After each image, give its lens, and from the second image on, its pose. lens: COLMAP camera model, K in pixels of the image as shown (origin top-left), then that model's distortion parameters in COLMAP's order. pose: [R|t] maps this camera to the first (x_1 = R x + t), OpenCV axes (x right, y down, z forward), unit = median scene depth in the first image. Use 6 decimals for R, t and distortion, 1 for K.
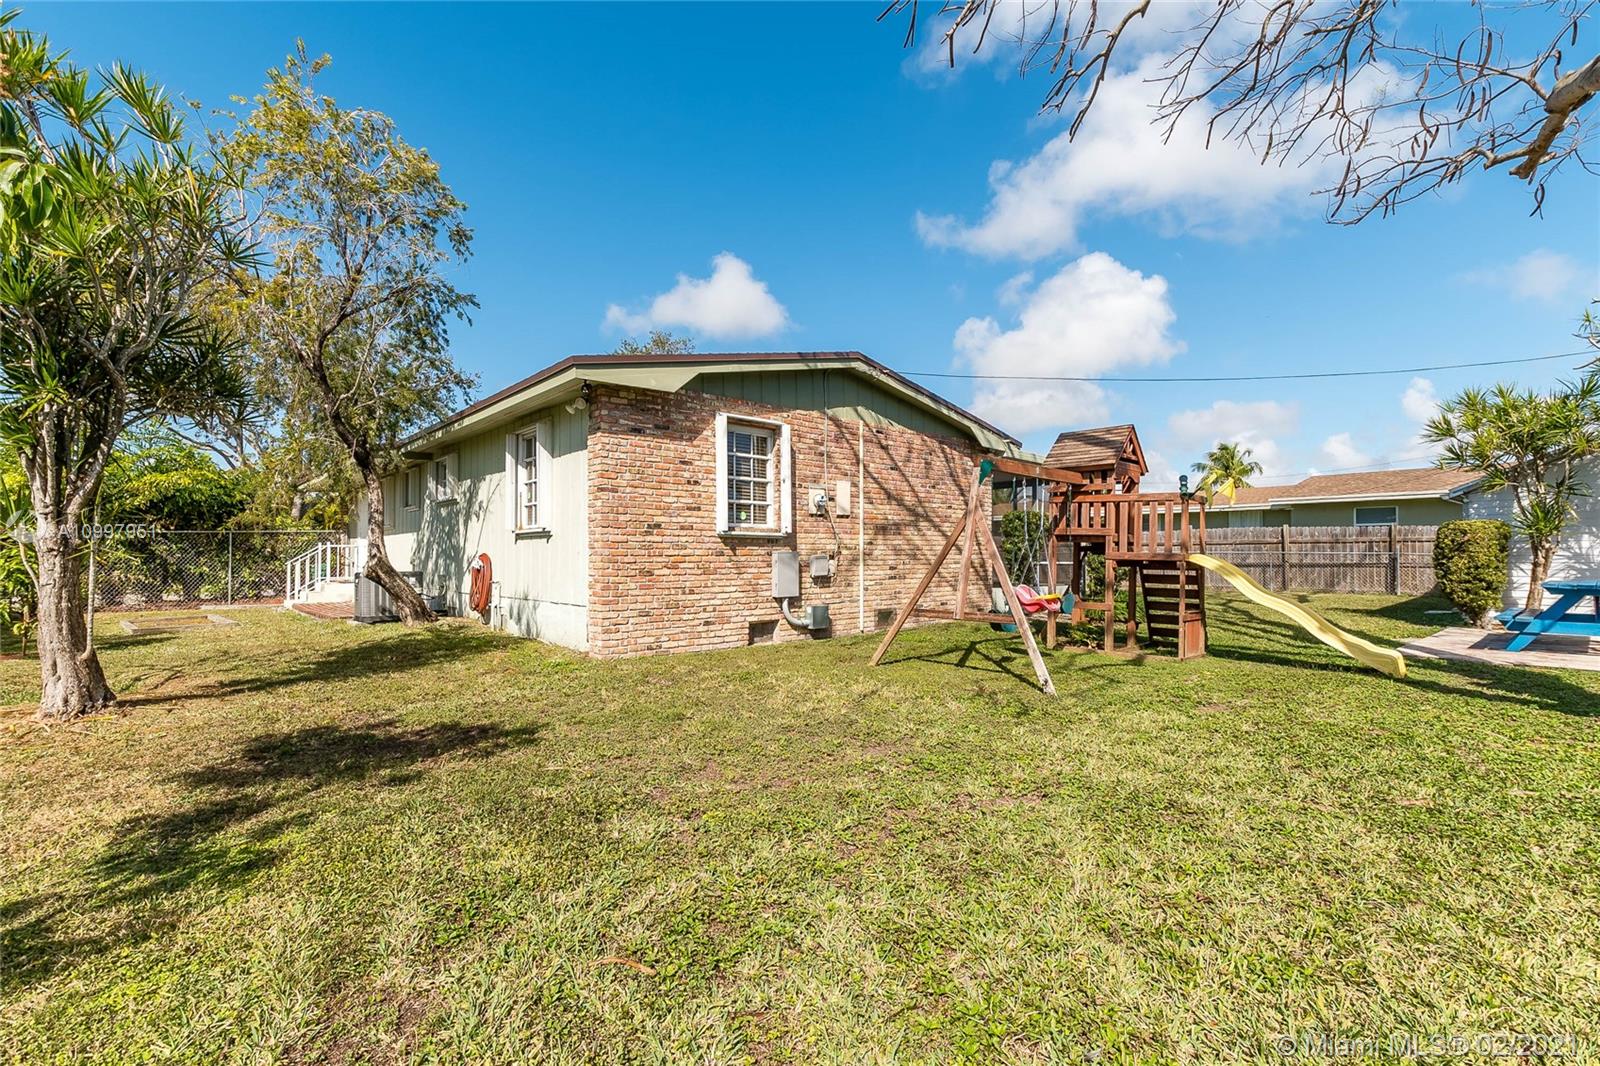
lens RADIAL K [[716.1, 0, 799.8], [0, 716.1, 537.5], [0, 0, 1]] dist [-0.000409, -0.008820]
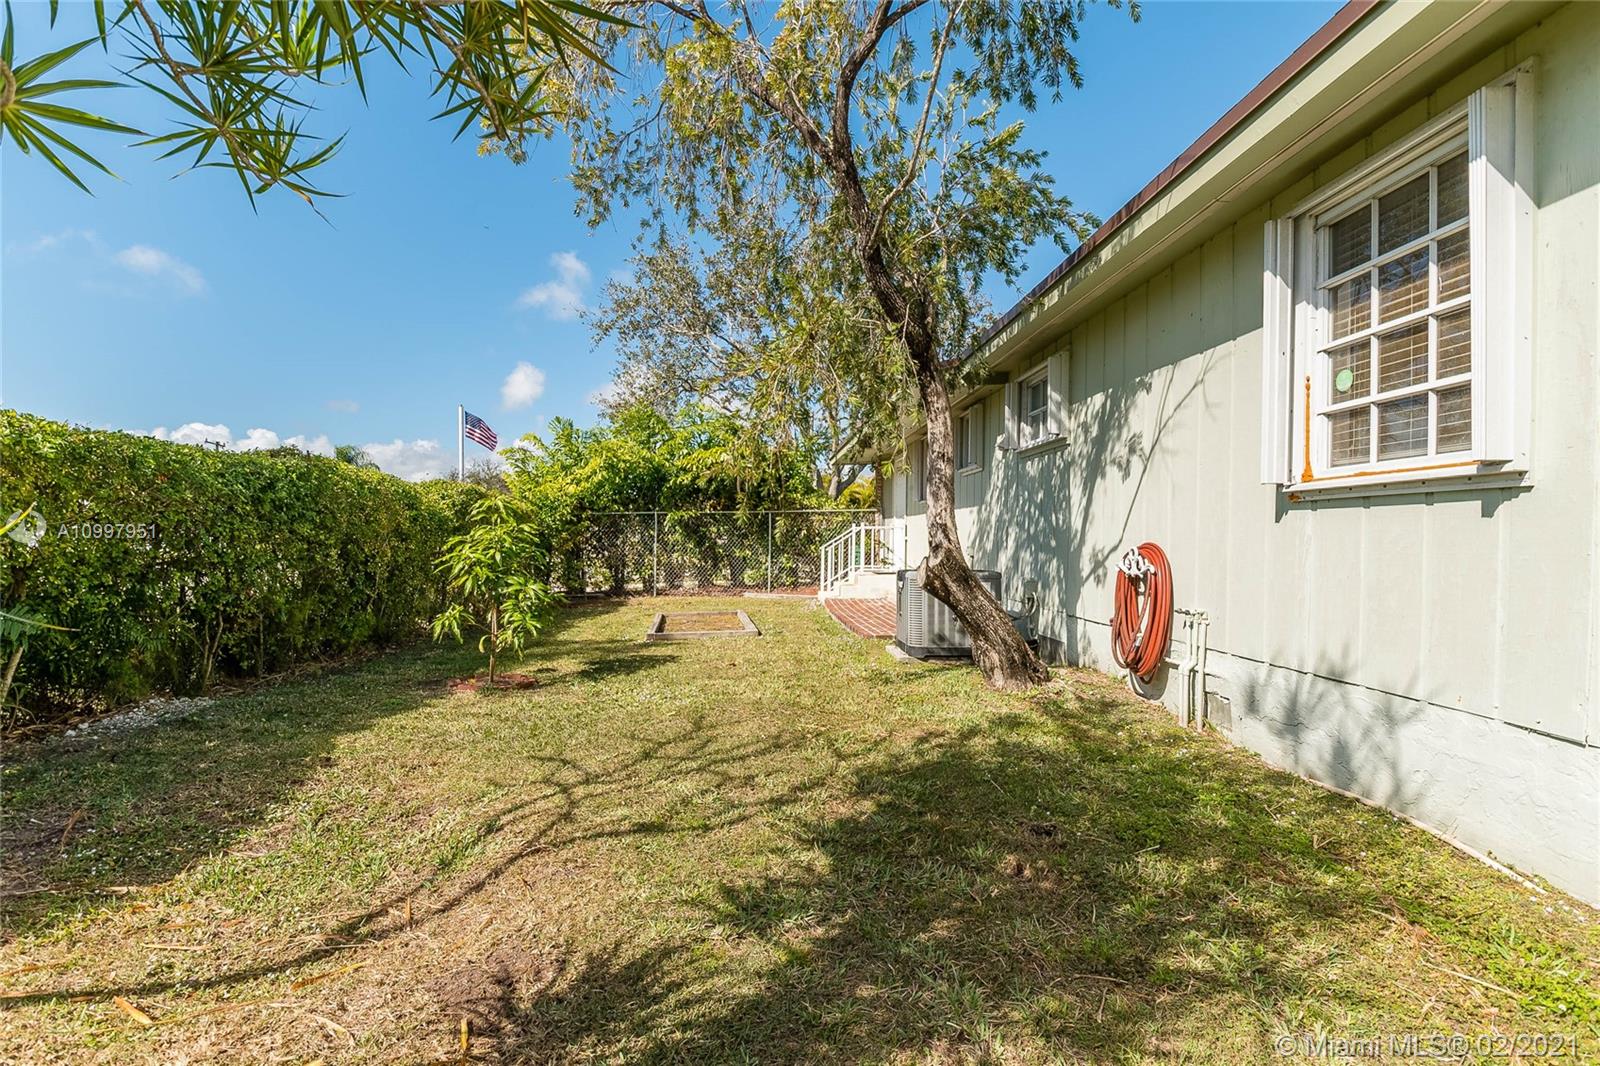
lens RADIAL K [[716.1, 0, 798.0], [0, 716.1, 531.5], [0, 0, 1]] dist [-0.000409, -0.008820]
pose [[0.781622, 0.006869, -0.623714, -0.302067], [0.002062, 0.999905, 0.013595, 0.006659], [0.623749, -0.011912, 0.781534, 0.460514]]
